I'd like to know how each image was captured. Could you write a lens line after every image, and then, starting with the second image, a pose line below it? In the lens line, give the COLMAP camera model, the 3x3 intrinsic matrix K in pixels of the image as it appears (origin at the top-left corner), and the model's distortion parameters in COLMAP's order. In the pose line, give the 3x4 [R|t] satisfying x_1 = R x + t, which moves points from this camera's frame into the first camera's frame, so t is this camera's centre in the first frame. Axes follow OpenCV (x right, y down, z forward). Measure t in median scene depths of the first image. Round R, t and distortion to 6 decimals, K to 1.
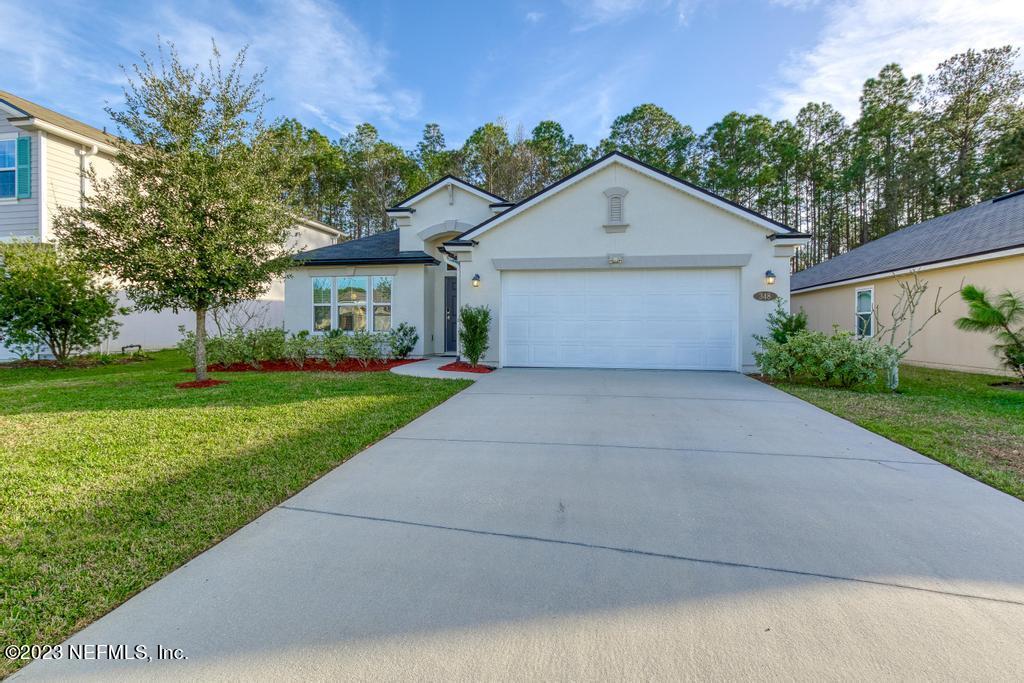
lens RADIAL K [[460.6, 0, 509.4], [0, 460.6, 342.1], [0, 0, 1]] dist [-0.010611, 0.000254]
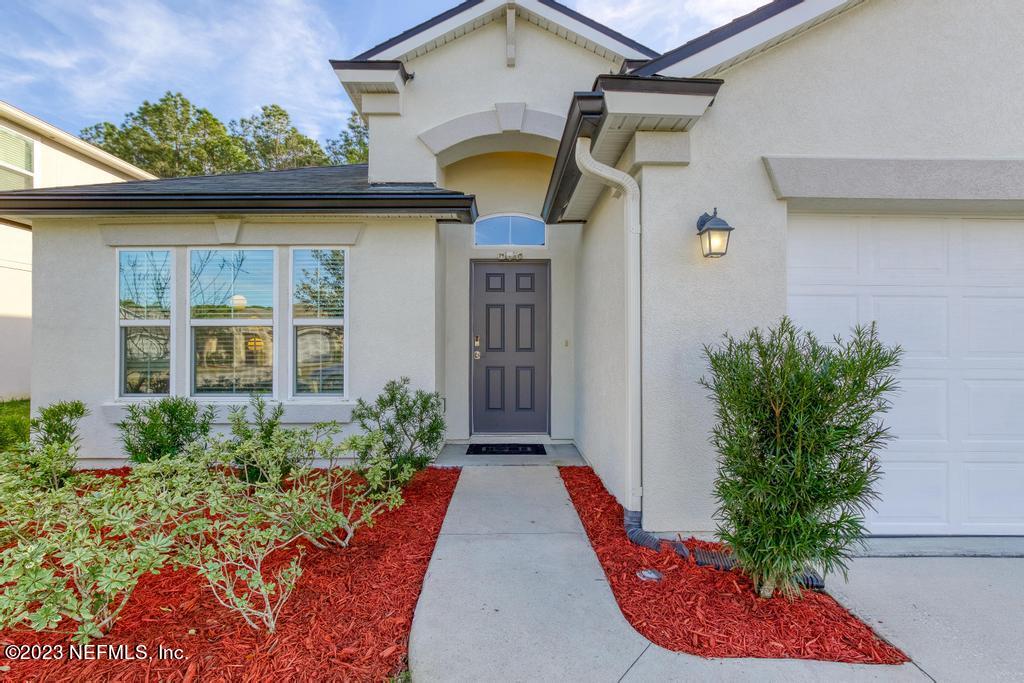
lens RADIAL K [[460.6, 0, 513.4], [0, 460.6, 358.8], [0, 0, 1]] dist [-0.010611, 0.000254]
pose [[0.984183, -0.003772, 0.177116, -0.184482], [0.005956, 0.999913, -0.011803, -0.046581], [-0.177056, 0.012672, 0.984119, 0.598345]]
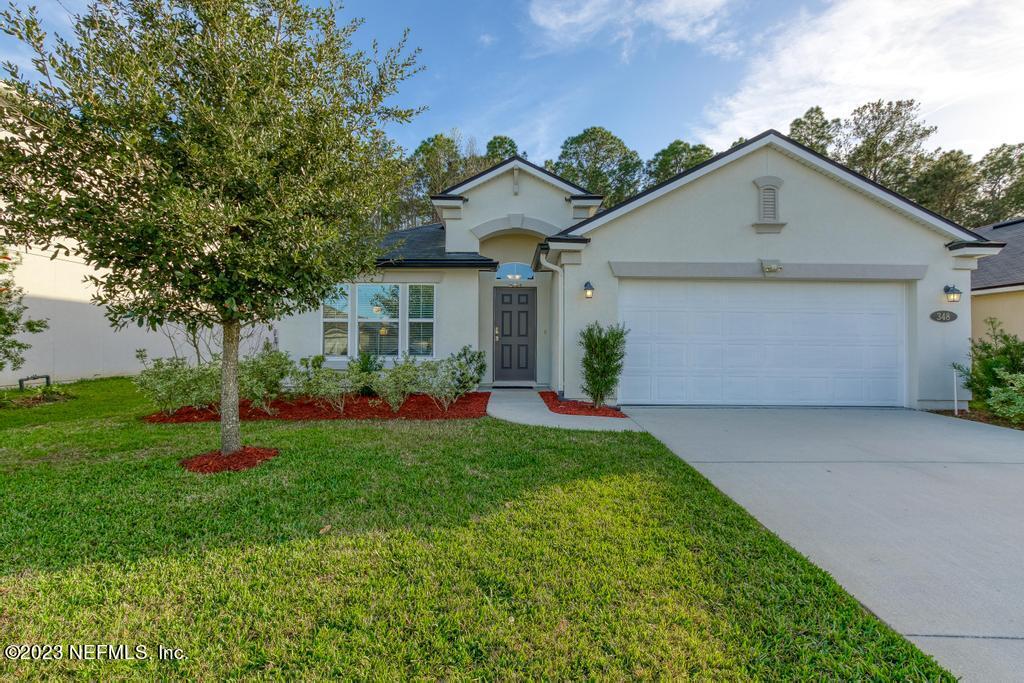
lens RADIAL K [[460.6, 0, 505.8], [0, 460.6, 341.4], [0, 0, 1]] dist [-0.010611, 0.000254]
pose [[0.988028, 0.005088, 0.154192, -0.250733], [0.001432, 0.999110, -0.042148, -0.016119], [-0.154270, 0.041864, 0.987141, 0.230714]]
